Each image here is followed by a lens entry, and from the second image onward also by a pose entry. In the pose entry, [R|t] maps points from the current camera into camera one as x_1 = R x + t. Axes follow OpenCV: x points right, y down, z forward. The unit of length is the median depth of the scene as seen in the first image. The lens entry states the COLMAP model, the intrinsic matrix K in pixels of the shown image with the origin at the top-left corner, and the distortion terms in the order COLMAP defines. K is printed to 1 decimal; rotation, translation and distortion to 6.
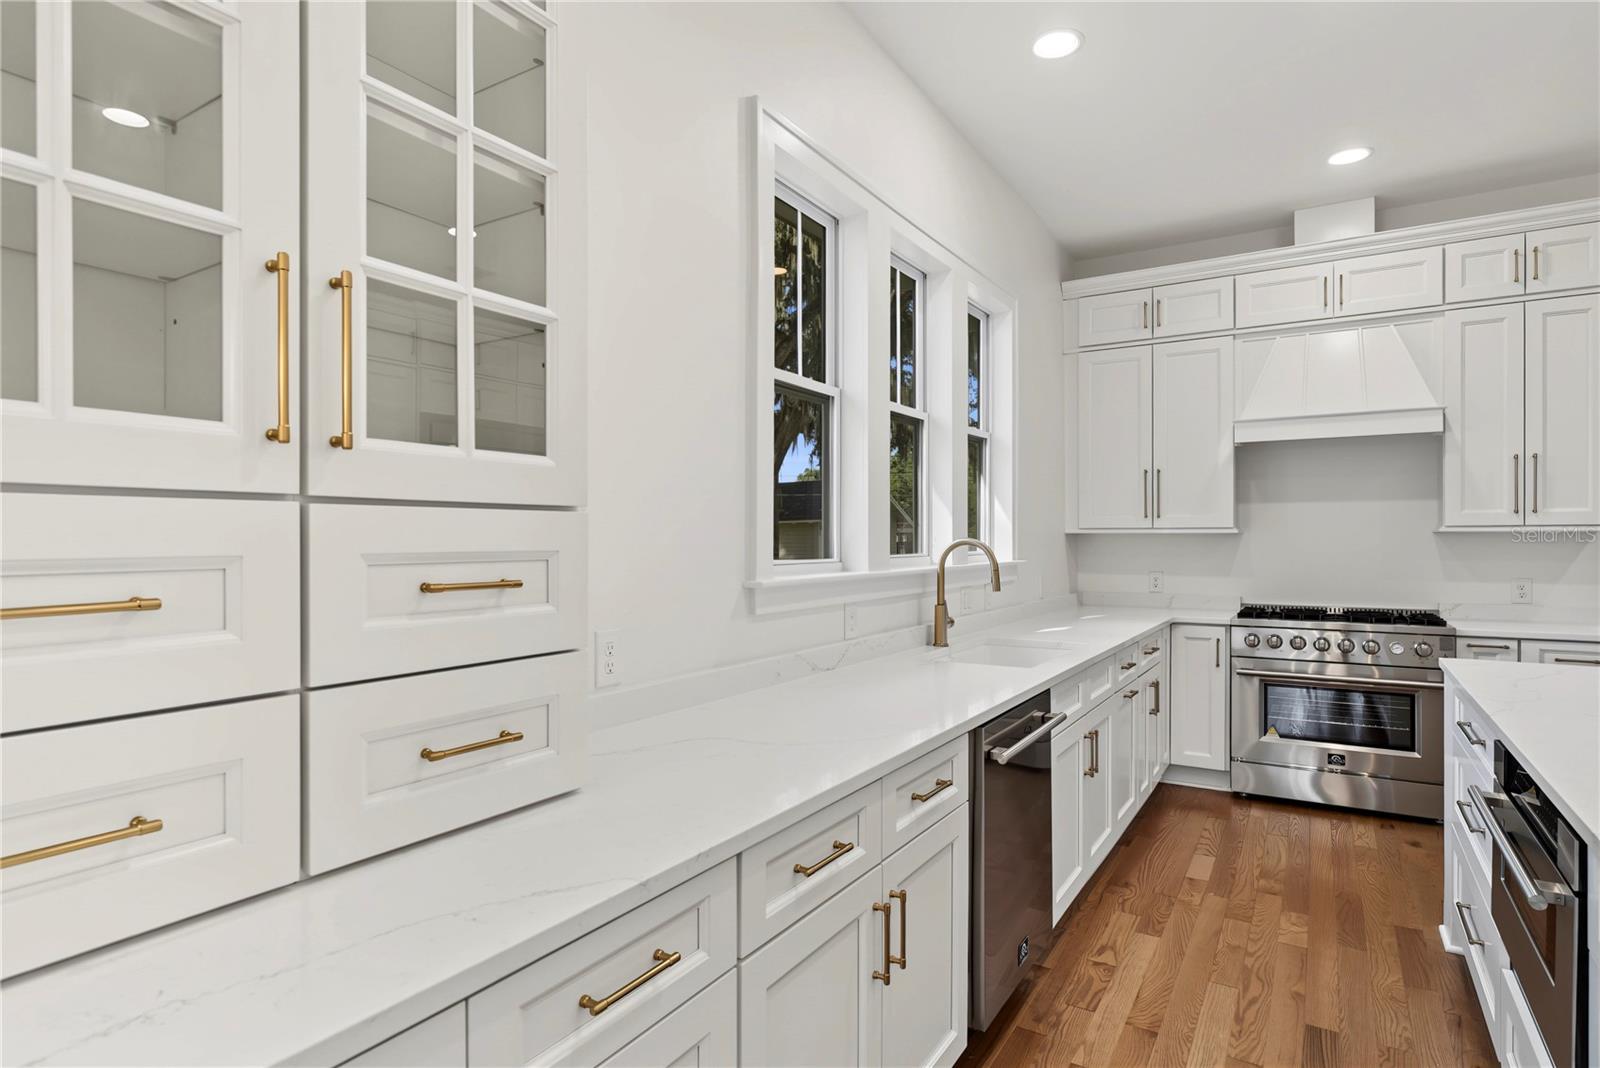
lens RADIAL K [[841.8, 0, 790.8], [0, 841.8, 538.1], [0, 0, 1]] dist [-0.011510, 0.000454]
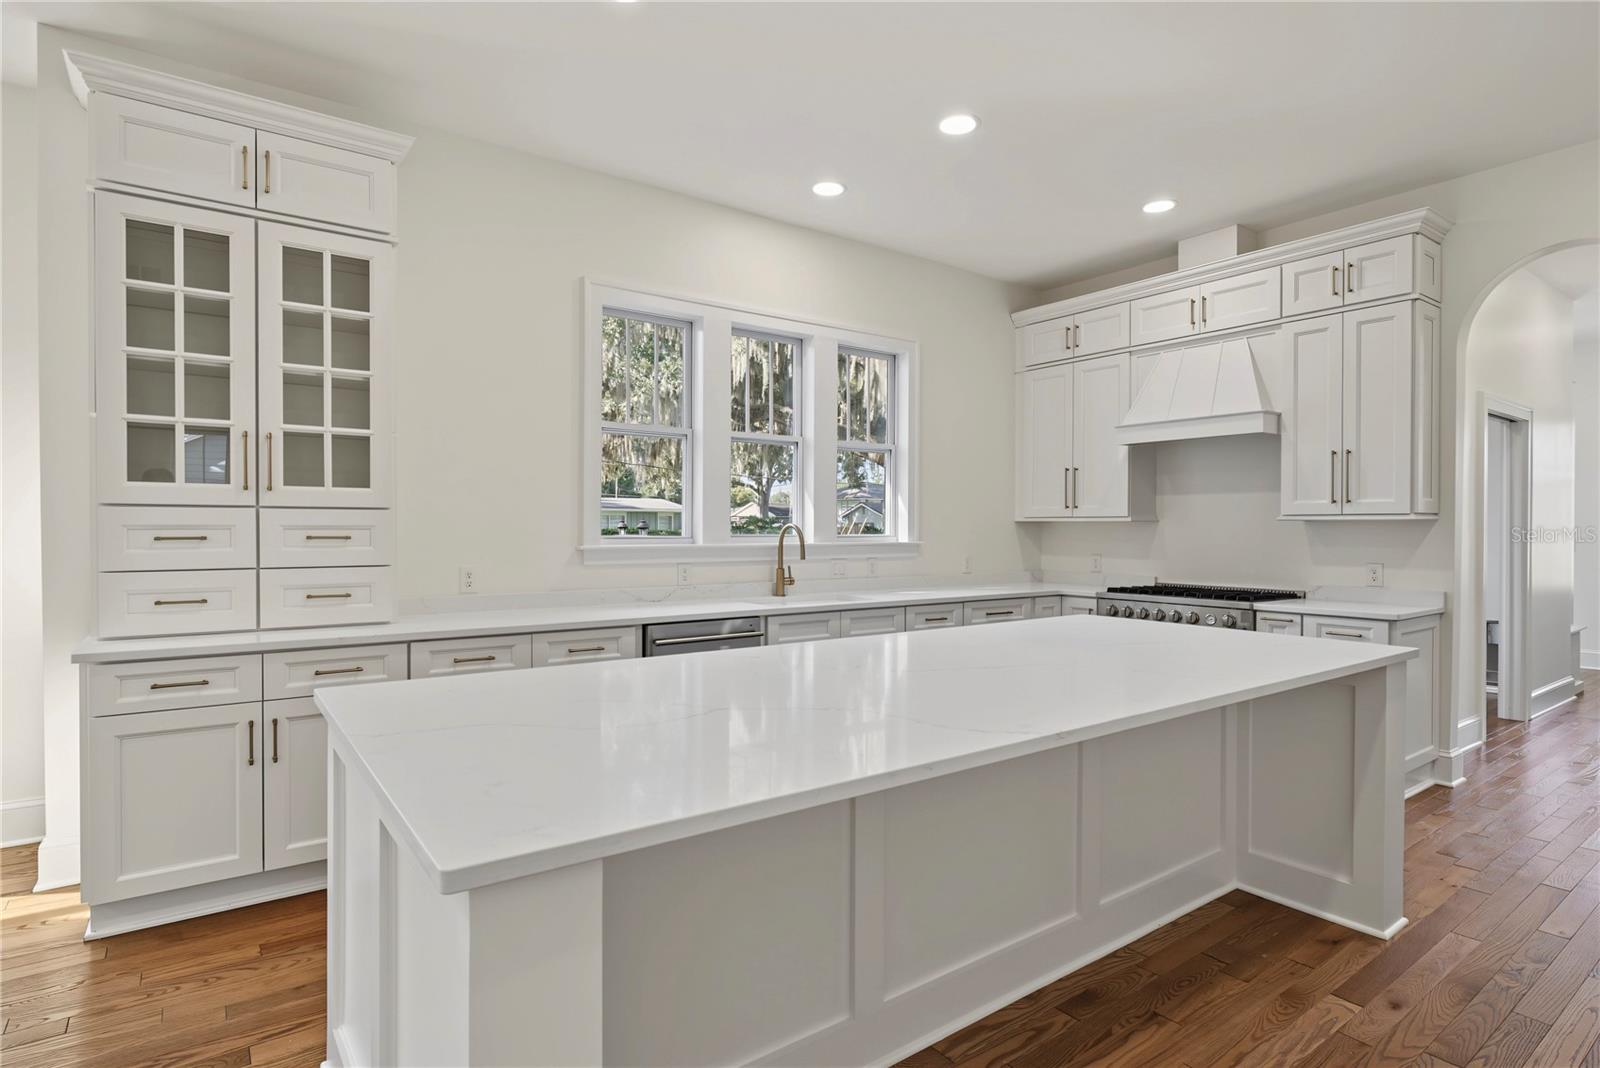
lens RADIAL K [[827.4, 0, 797.9], [0, 827.4, 536.0], [0, 0, 1]] dist [-0.002936, -0.001071]
pose [[0.932962, 0.007892, -0.359888, 0.577077], [-0.004379, 0.999934, 0.010576, 0.004804], [0.359948, -0.008291, 0.932936, -0.275006]]
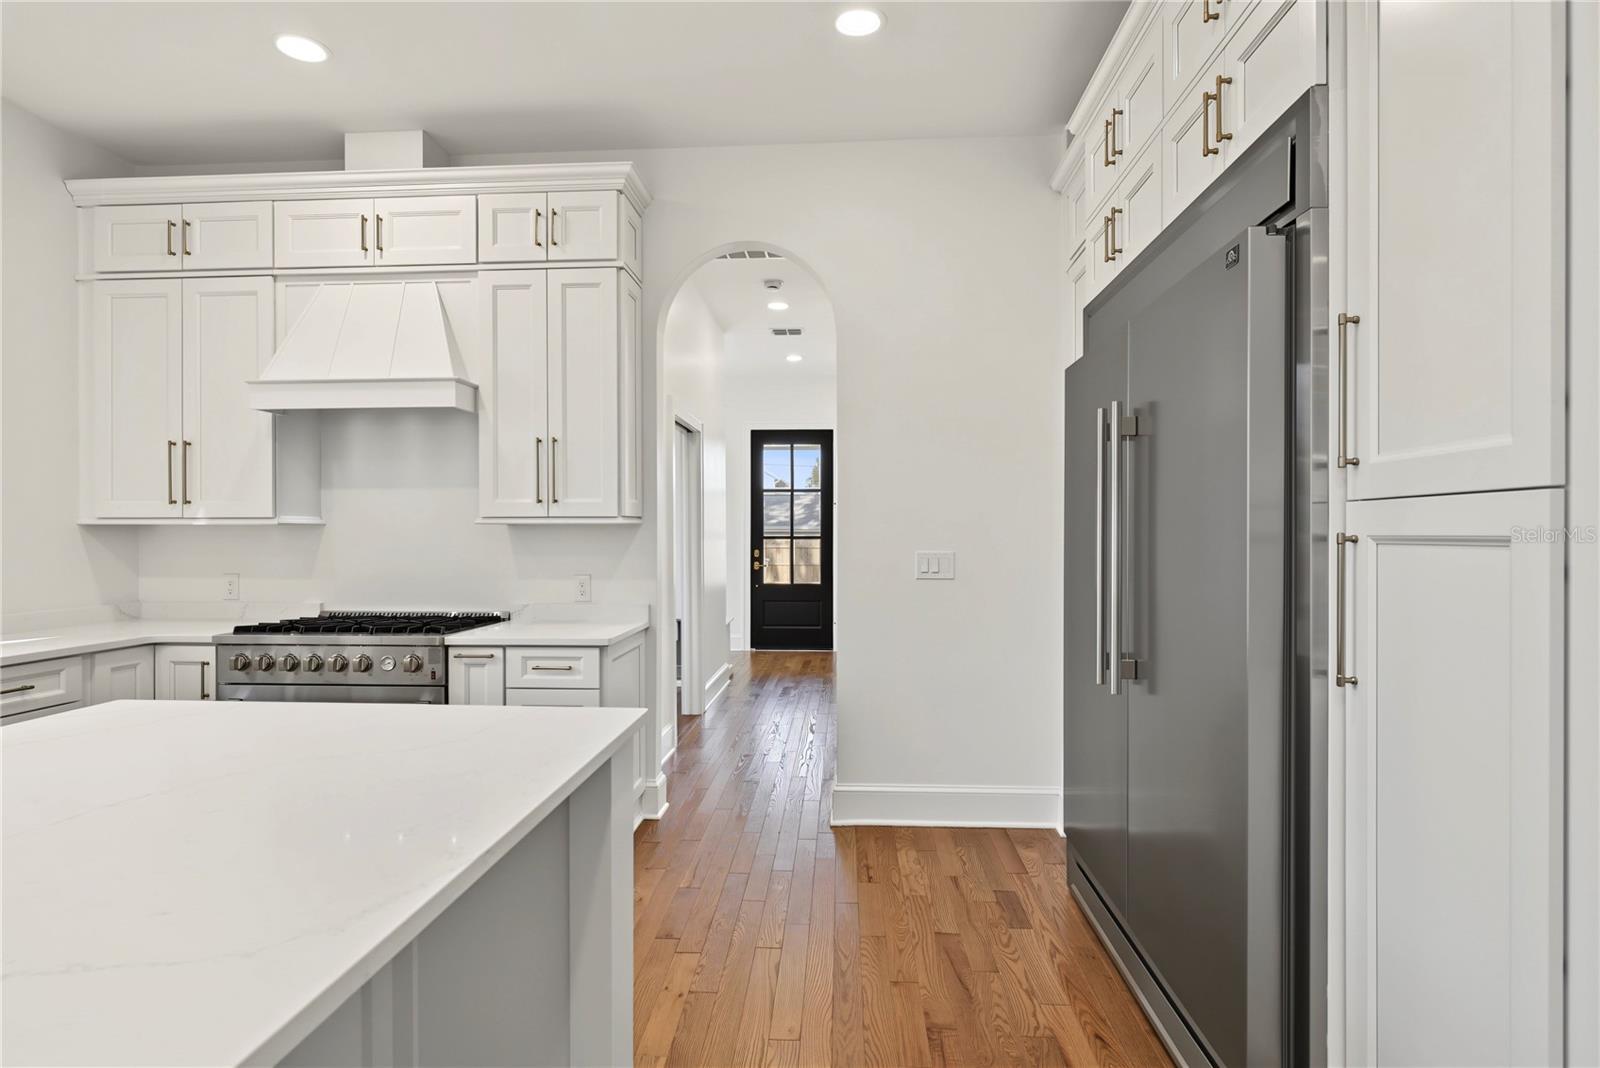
lens RADIAL K [[827.4, 0, 797.9], [0, 827.4, 536.0], [0, 0, 1]] dist [-0.002936, -0.001071]
pose [[0.874472, -0.001581, 0.485073, 0.655231], [0.000012, 0.999995, 0.003238, 0.002184], [-0.485076, -0.002826, 0.874467, 0.081917]]
